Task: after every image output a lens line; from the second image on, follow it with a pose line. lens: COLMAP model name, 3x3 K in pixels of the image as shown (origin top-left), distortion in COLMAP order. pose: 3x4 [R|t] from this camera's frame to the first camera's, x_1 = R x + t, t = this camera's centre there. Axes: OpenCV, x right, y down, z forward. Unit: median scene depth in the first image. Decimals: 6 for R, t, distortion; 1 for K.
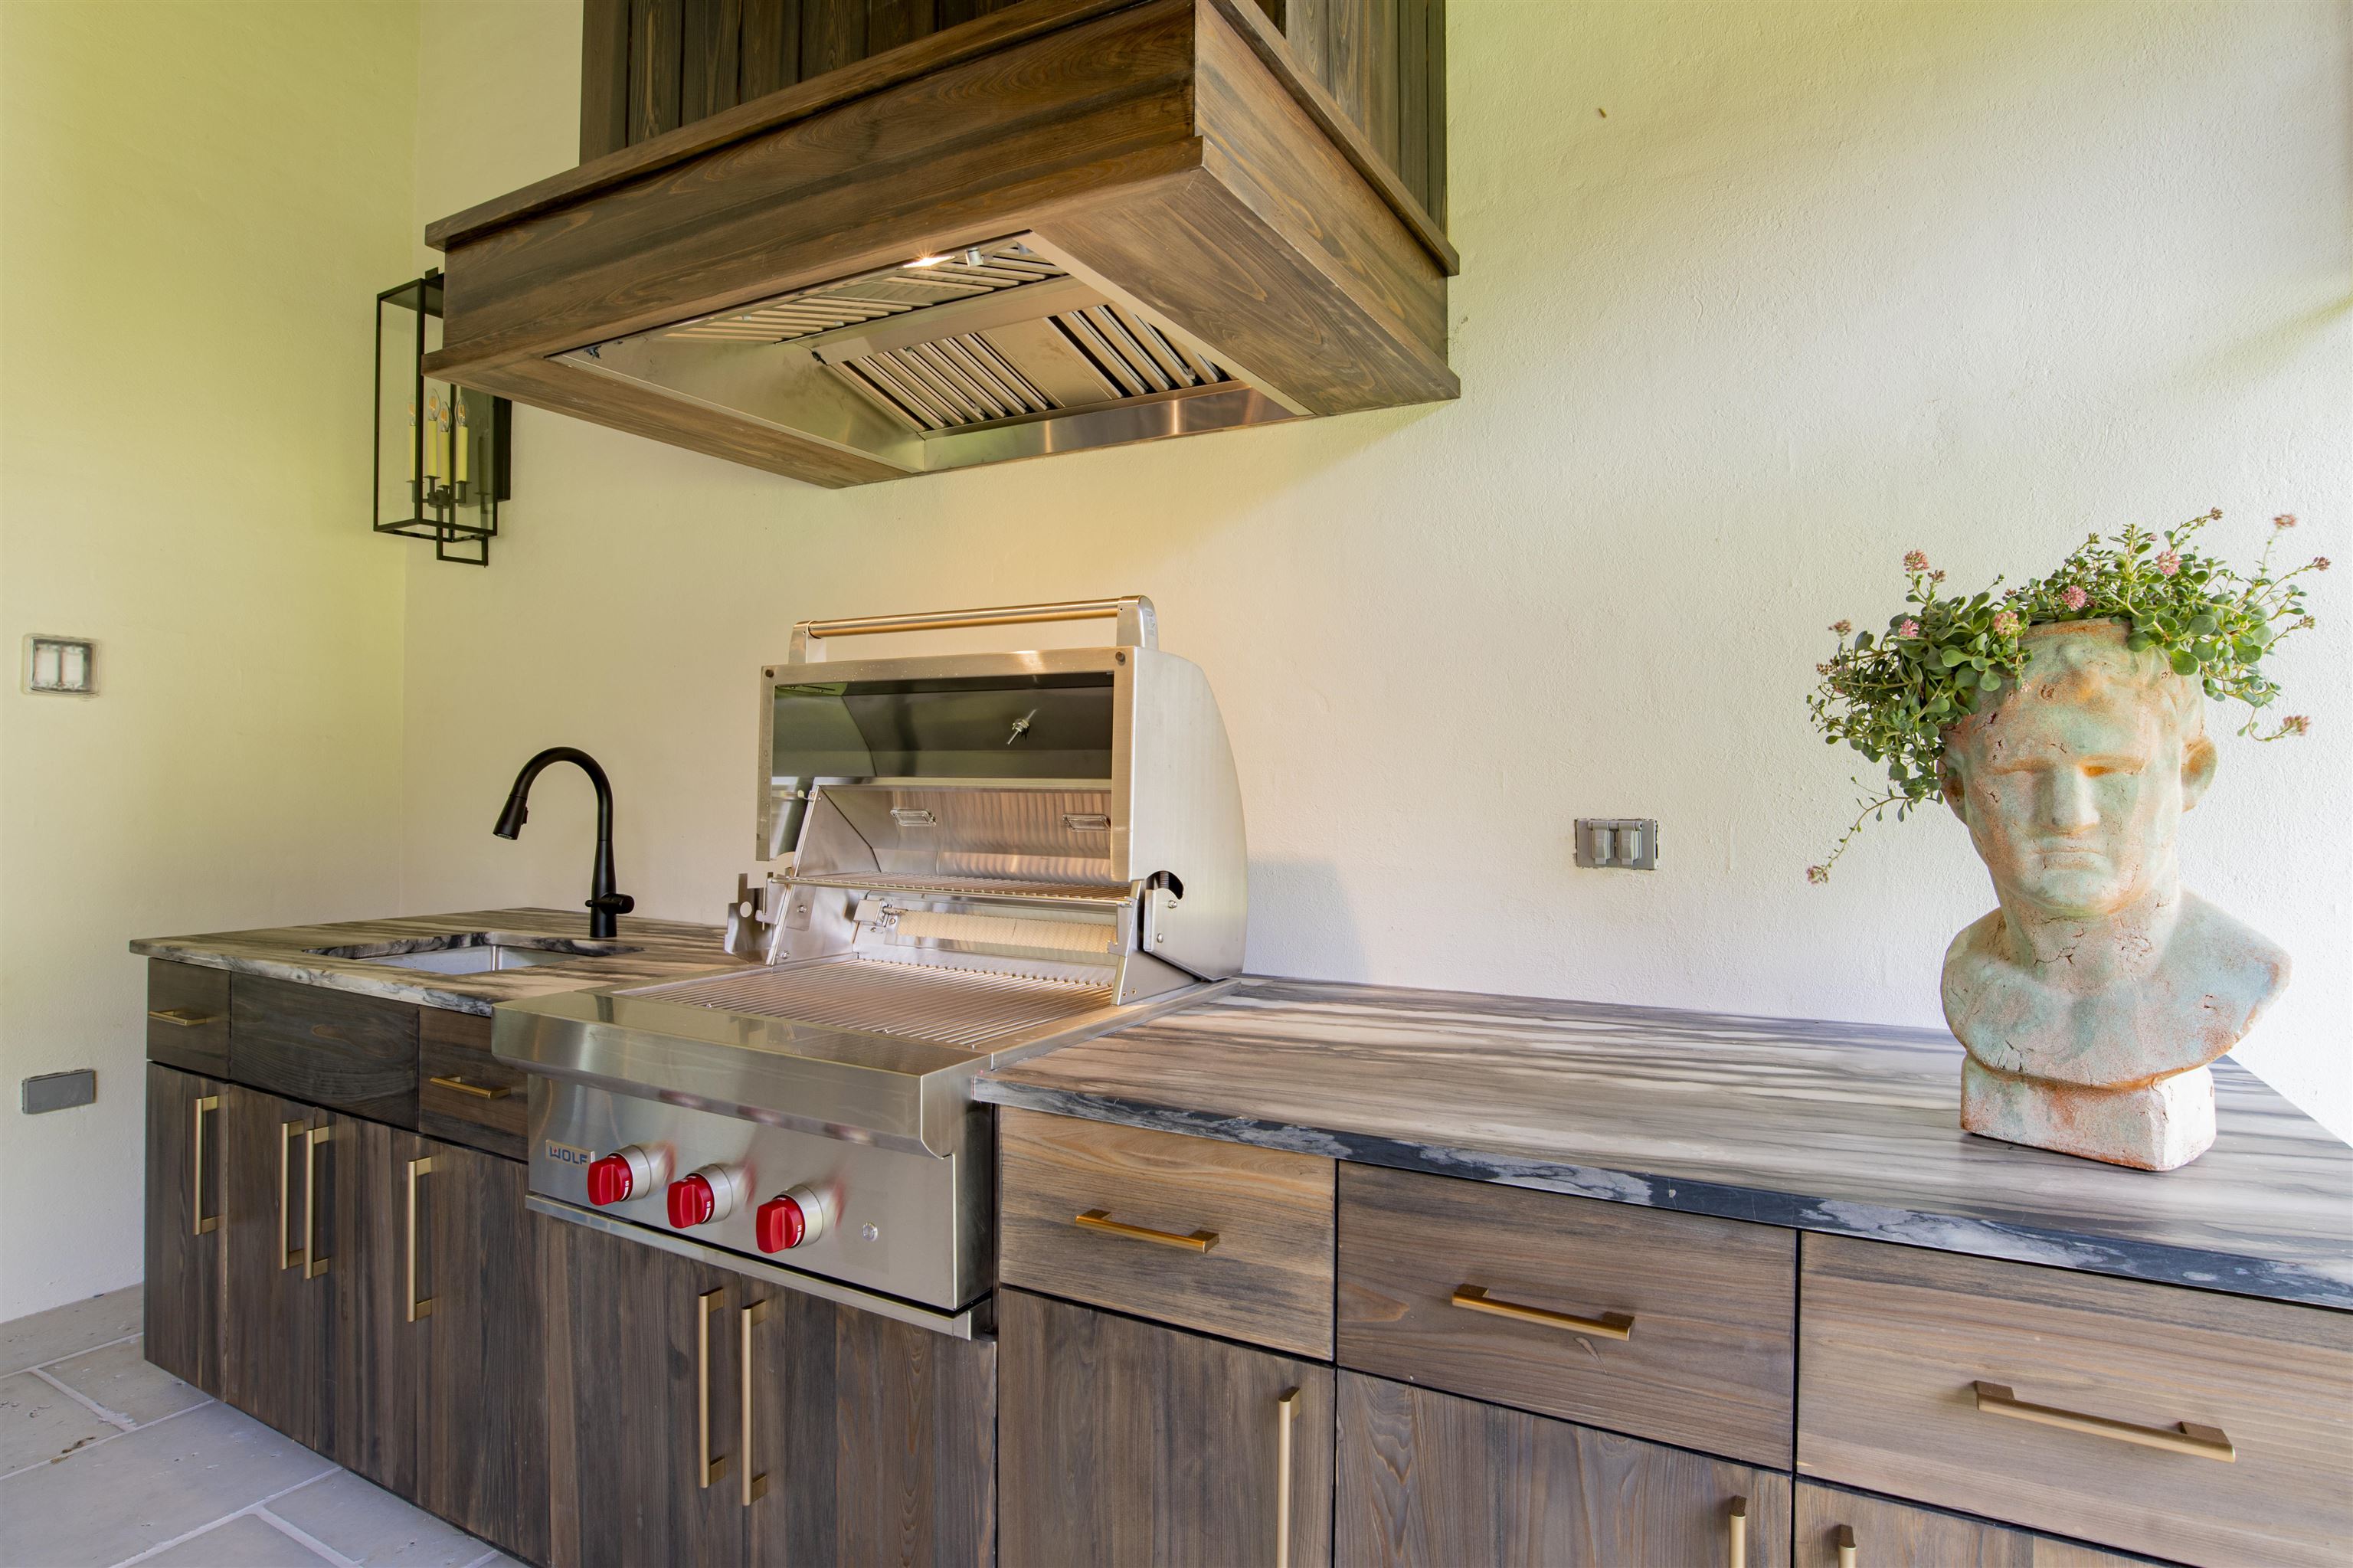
lens RADIAL K [[1254.8, 0, 1189.0], [0, 1254.8, 773.7], [0, 0, 1]] dist [-0.048382, 0.014579]
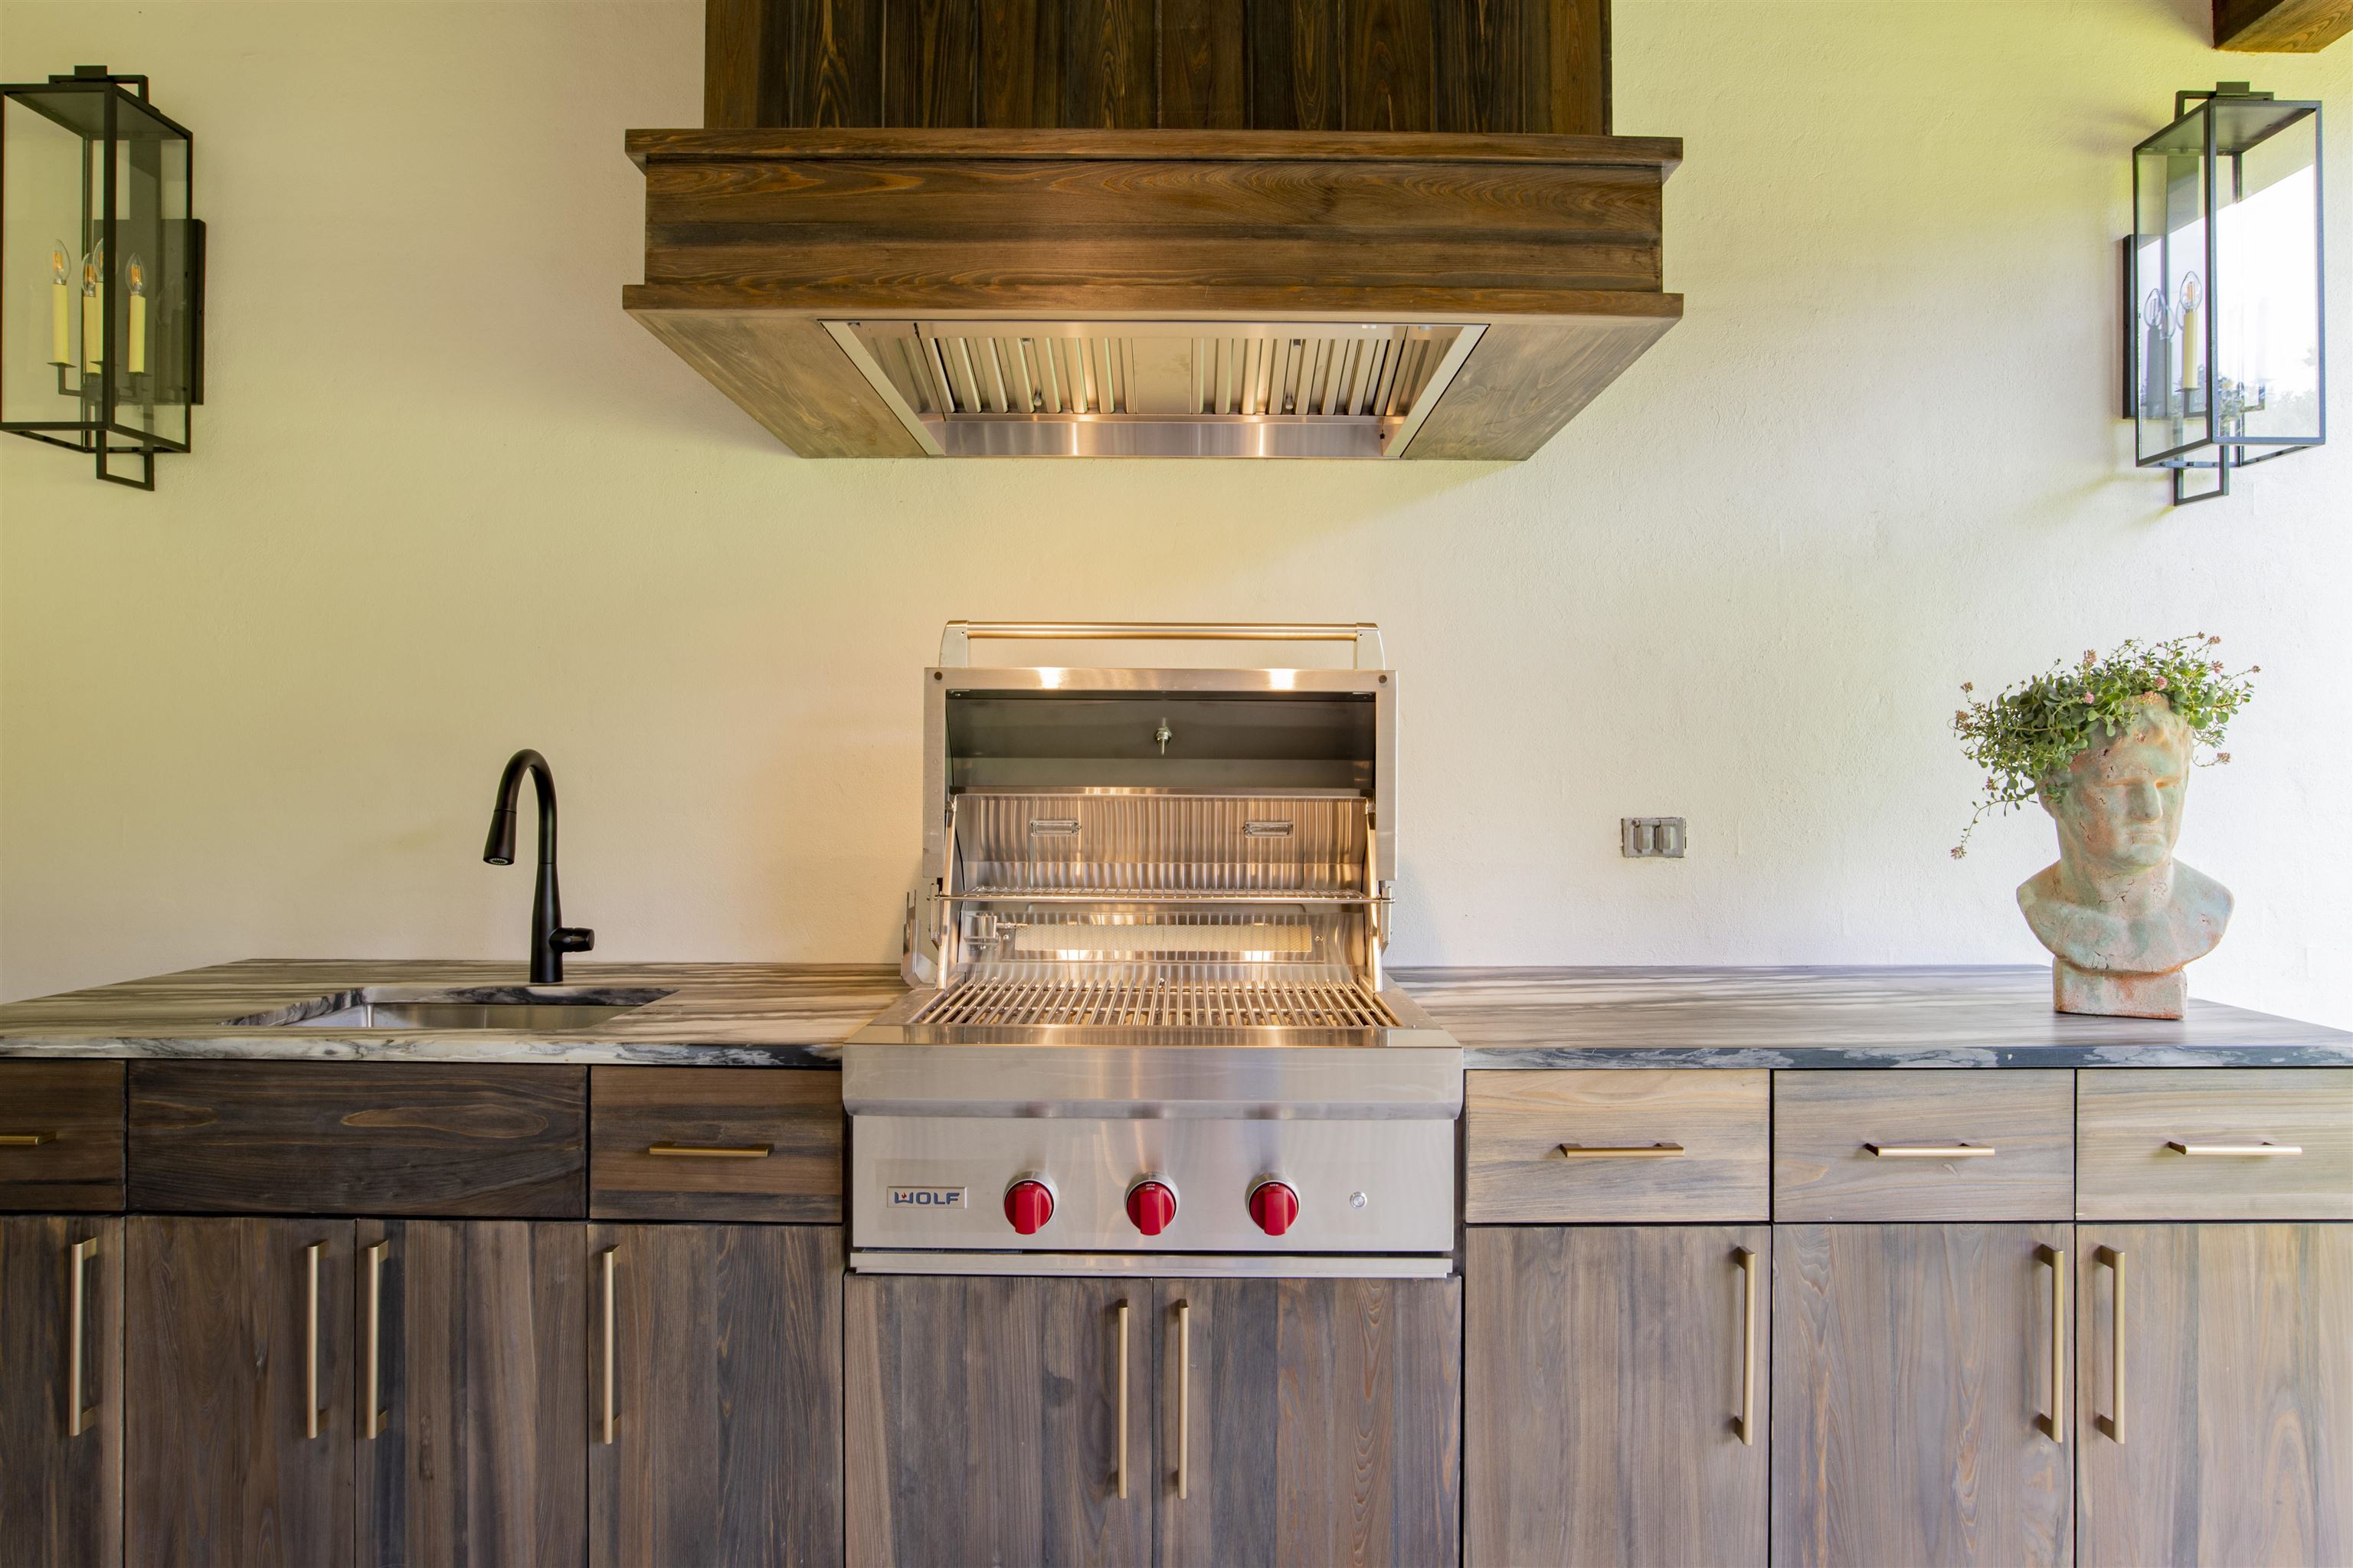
lens RADIAL K [[1472.9, 0, 1176.4], [0, 1472.9, 774.3], [0, 0, 1]] dist [-0.031978, 0.006134]
pose [[0.874193, -0.001535, 0.485577, -1.096765], [-0.001219, 0.999985, 0.005355, -0.019951], [-0.485578, -0.005273, 0.874177, -0.071225]]
